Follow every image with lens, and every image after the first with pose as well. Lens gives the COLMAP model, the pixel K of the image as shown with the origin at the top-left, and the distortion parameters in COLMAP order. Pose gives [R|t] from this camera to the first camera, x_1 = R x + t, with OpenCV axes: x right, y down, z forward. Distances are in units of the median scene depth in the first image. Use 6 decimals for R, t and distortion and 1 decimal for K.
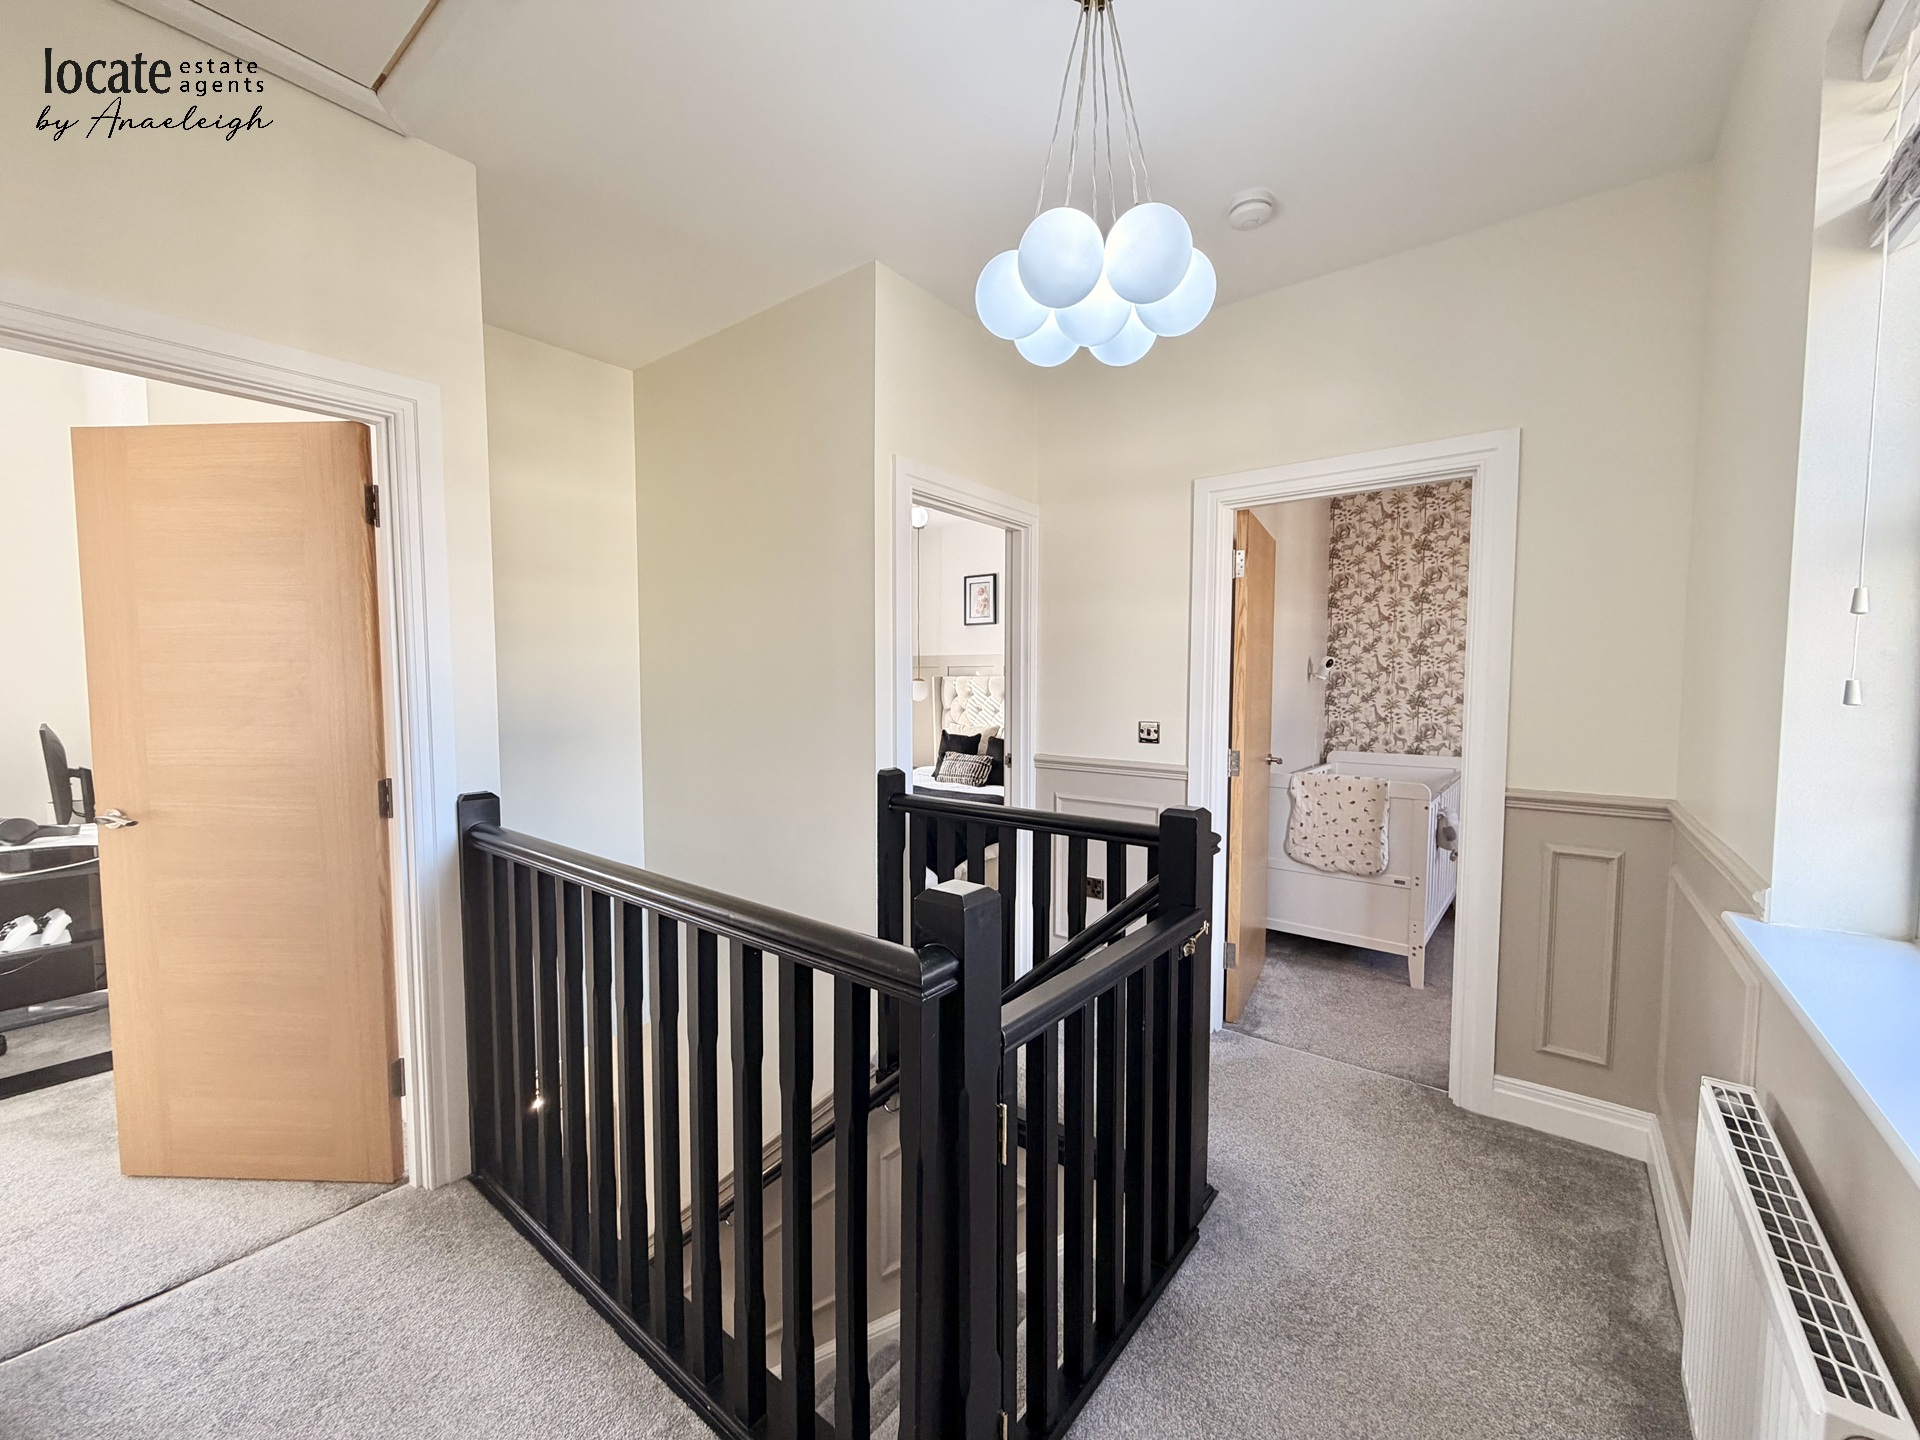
lens RADIAL K [[763.8, 0, 954.1], [0, 763.8, 724.6], [0, 0, 1]] dist [-0.001580, -0.000282]
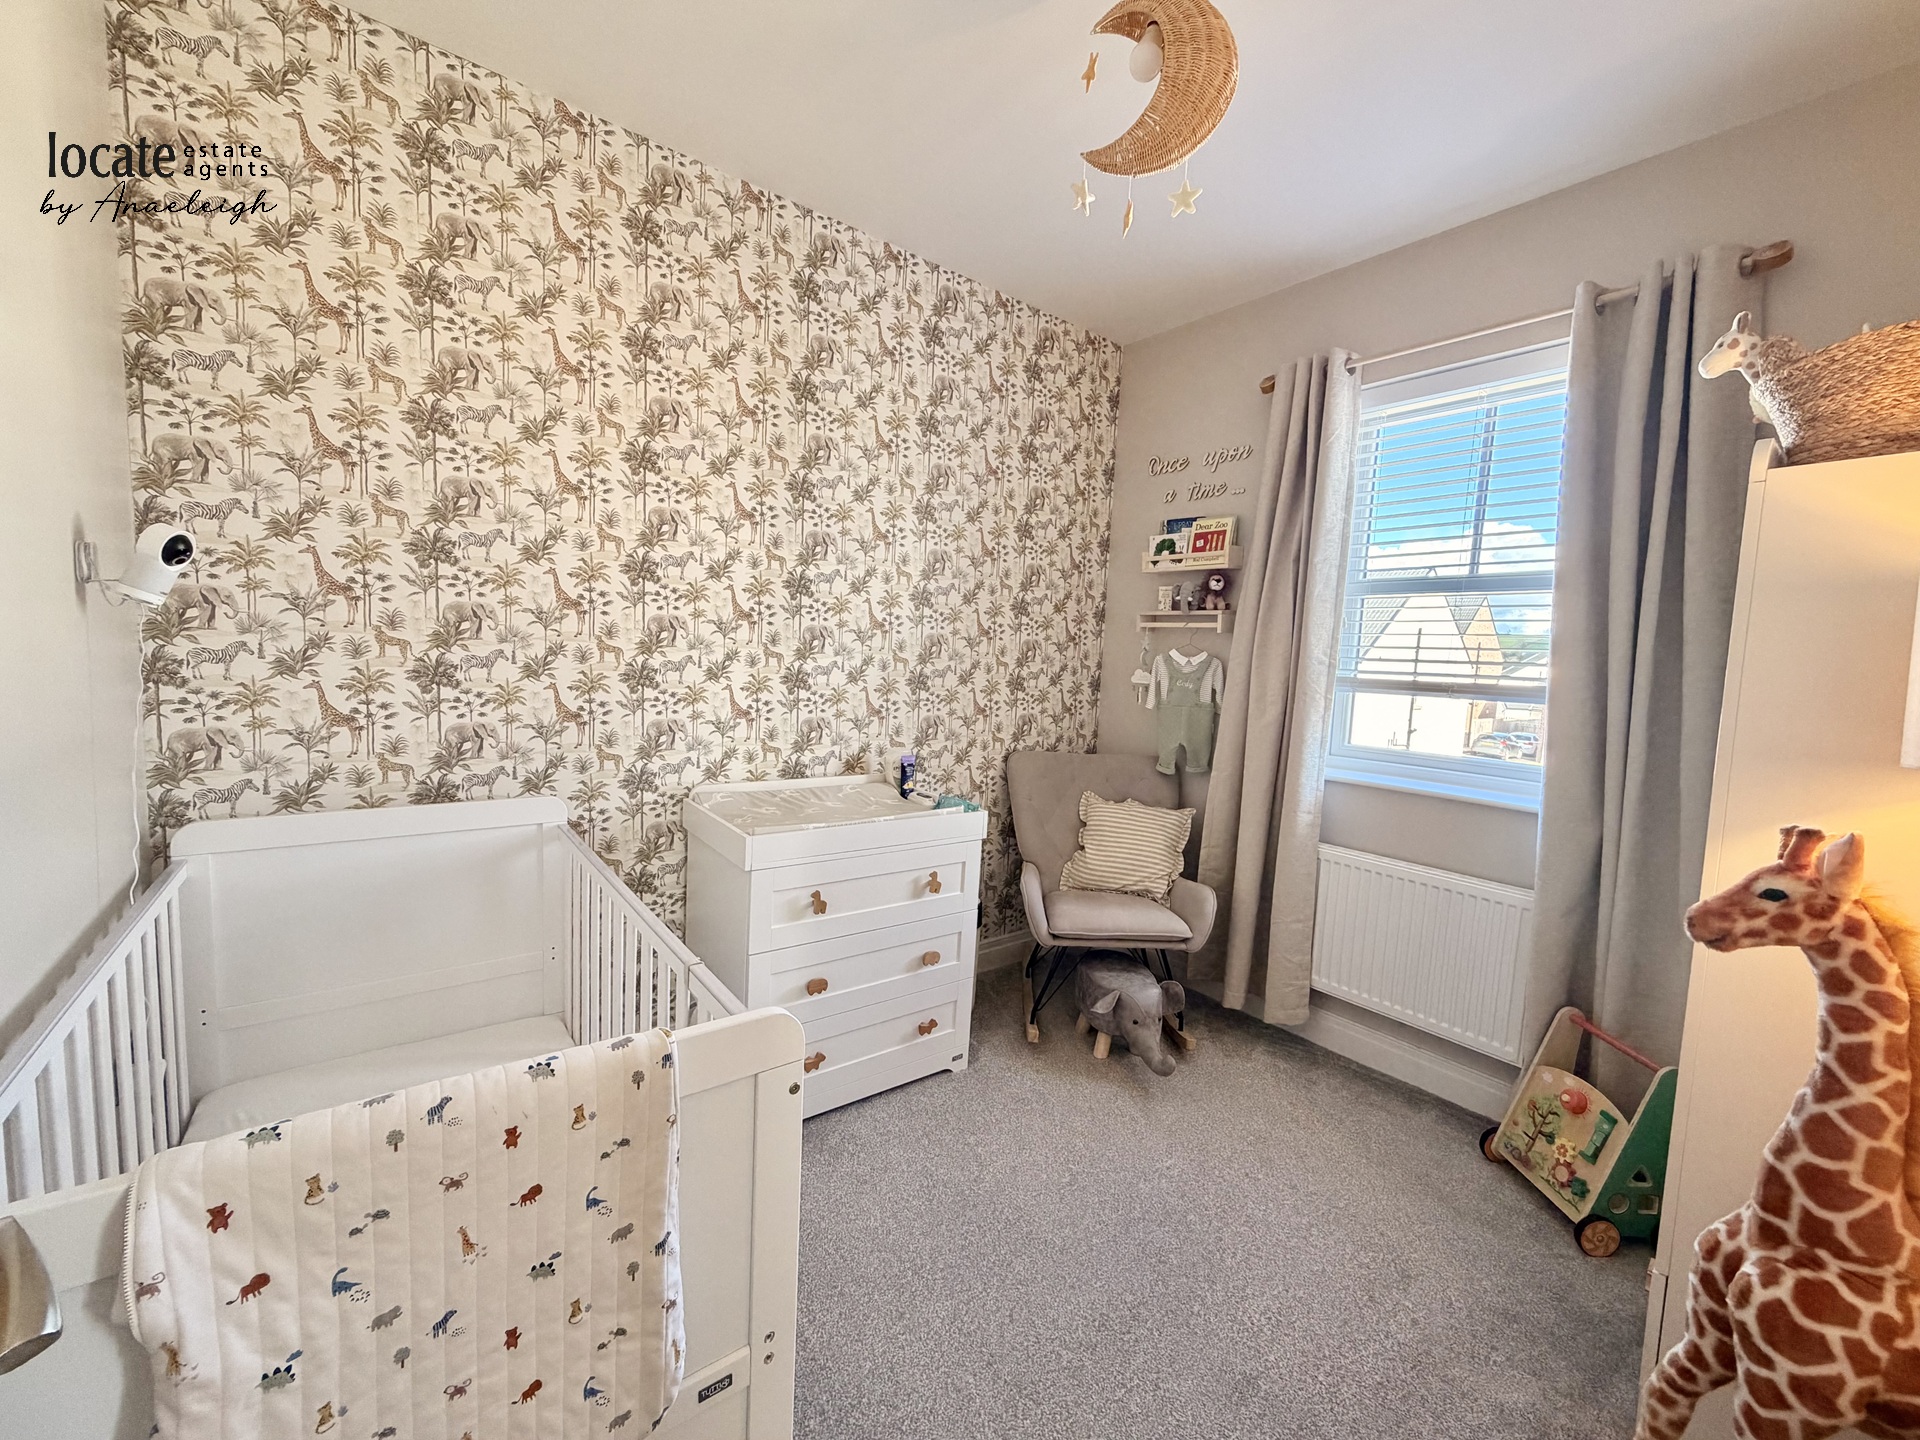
lens RADIAL K [[763.8, 0, 954.1], [0, 763.8, 724.6], [0, 0, 1]] dist [-0.001580, -0.000282]
pose [[0.231105, -0.083236, 0.969362, 0.263375], [0.013881, 0.996514, 0.082259, -0.032477], [-0.972830, -0.005555, 0.231455, 0.621184]]
